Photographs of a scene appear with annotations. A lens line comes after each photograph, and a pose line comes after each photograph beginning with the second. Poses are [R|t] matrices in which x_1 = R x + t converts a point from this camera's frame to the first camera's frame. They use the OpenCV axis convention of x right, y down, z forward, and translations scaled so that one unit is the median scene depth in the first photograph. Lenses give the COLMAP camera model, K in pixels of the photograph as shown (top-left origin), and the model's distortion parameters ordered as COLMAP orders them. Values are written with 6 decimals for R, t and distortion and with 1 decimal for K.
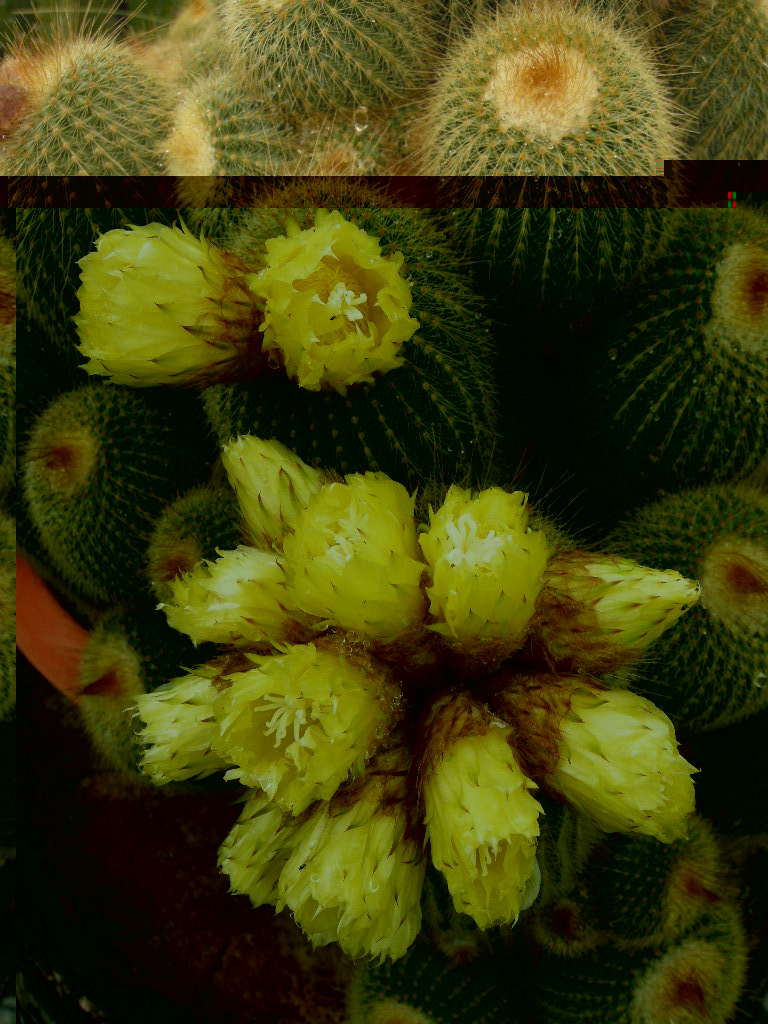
lens RADIAL K [[1077.6, 0, 403.0], [0, 1077.6, 510.6], [0, 0, 1]] dist [-0.177811, 0.046255]
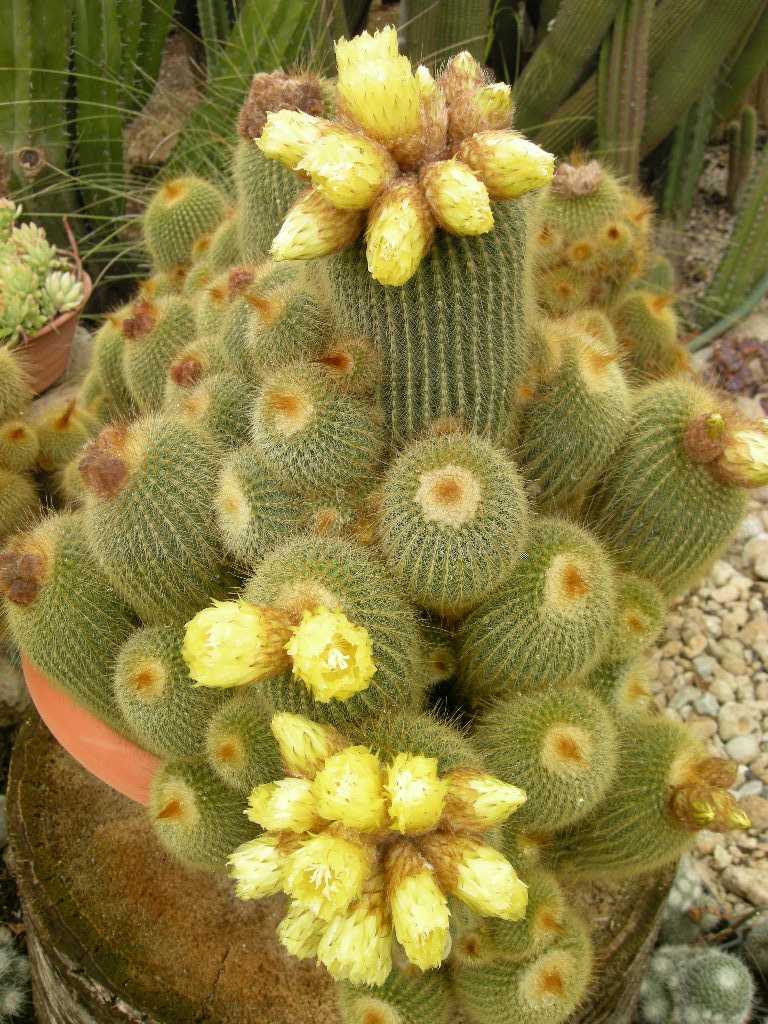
lens RADIAL K [[1077.6, 0, 403.0], [0, 1077.6, 510.6], [0, 0, 1]] dist [-0.177811, 0.046255]
pose [[0.996447, -0.042819, 0.072529, -0.064987], [0.040625, 0.998679, 0.031464, -0.502435], [-0.073781, -0.028406, 0.996870, -0.889181]]
